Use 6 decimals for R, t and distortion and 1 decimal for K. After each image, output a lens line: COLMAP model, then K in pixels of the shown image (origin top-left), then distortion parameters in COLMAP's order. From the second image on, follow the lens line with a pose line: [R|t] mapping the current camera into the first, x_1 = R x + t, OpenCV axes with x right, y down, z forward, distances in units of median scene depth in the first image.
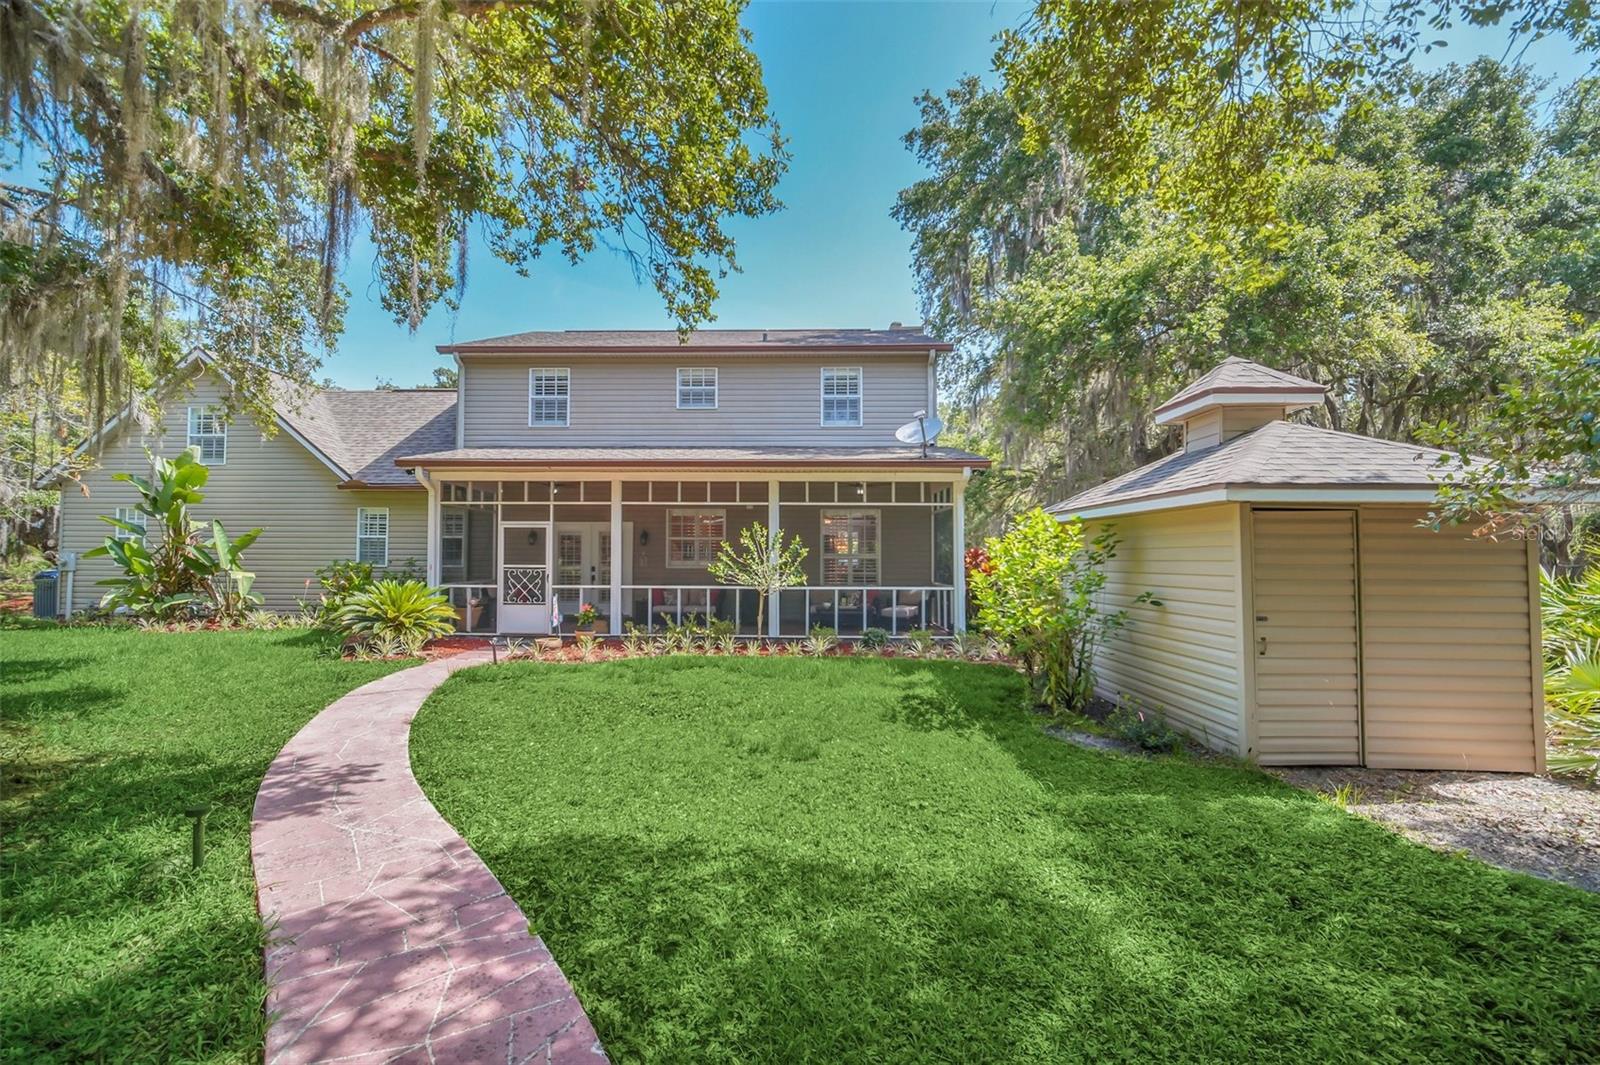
lens RADIAL K [[669.0, 0, 800.0], [0, 669.0, 532.5], [0, 0, 1]] dist [0.001389, 0.000043]
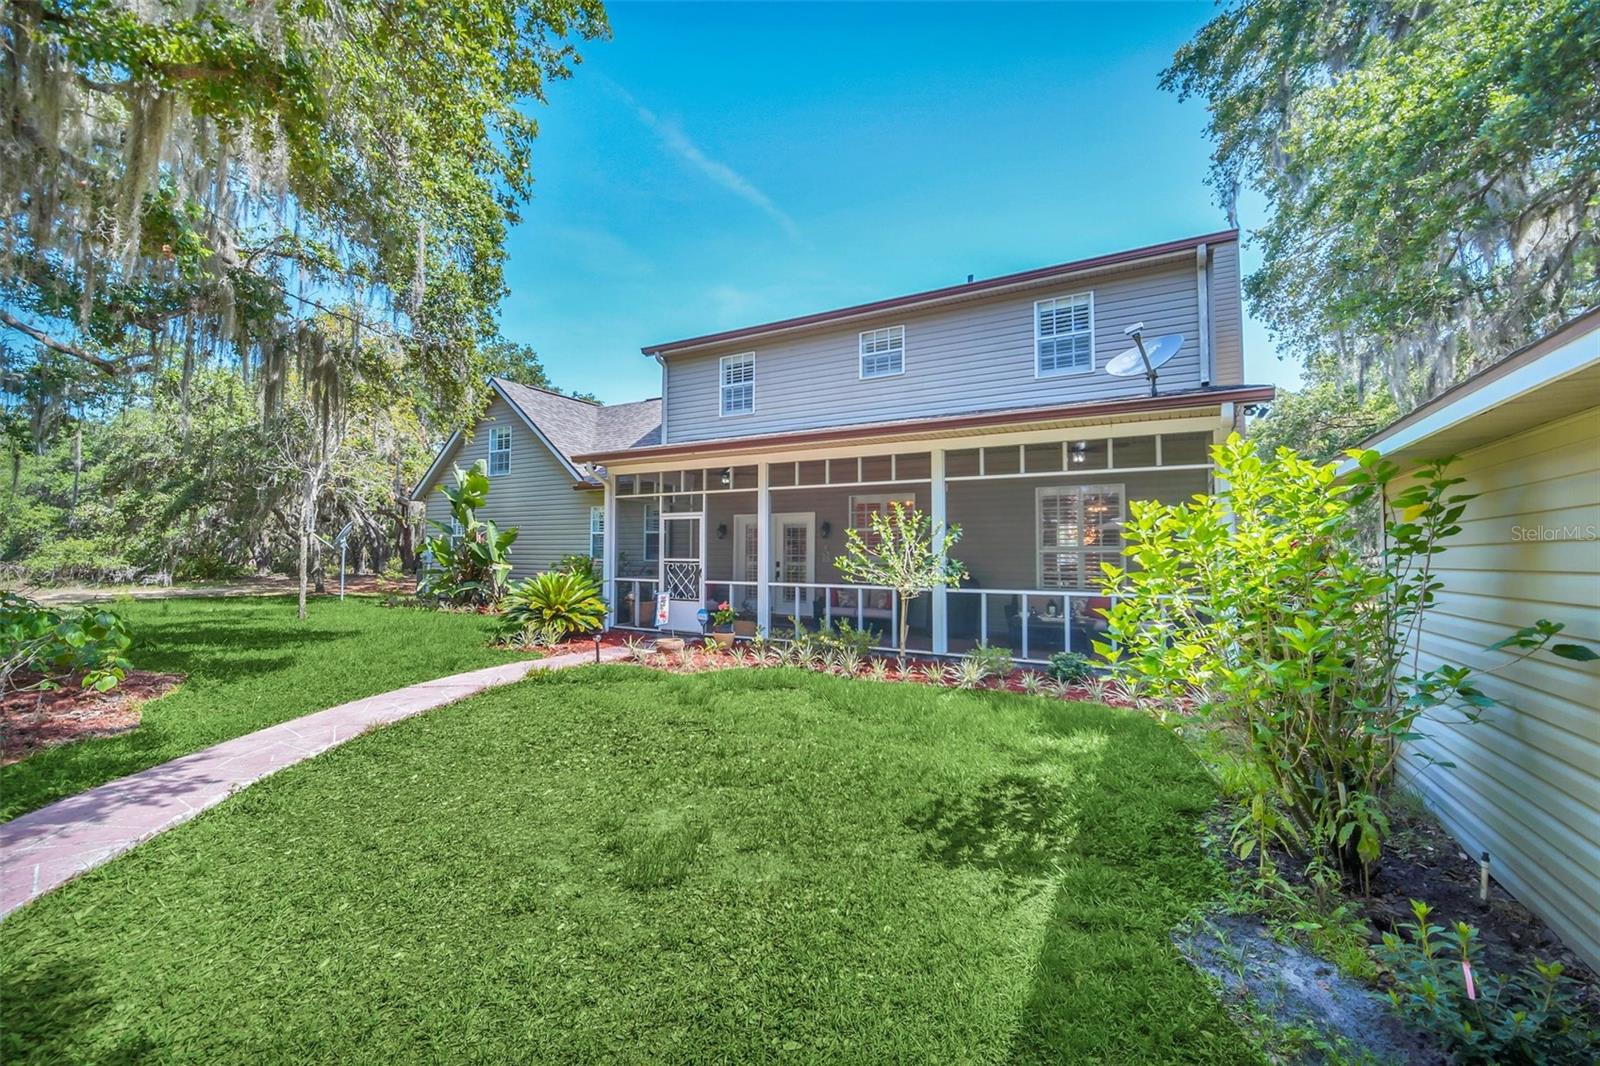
lens RADIAL K [[655.2, 0, 800.0], [0, 655.2, 533.0], [0, 0, 1]] dist [-0.001978, -0.000236]
pose [[0.877899, -0.016259, -0.478569, 0.182454], [0.016376, 0.999858, -0.003929, 0.018435], [0.478565, -0.004388, 0.878041, 0.262330]]
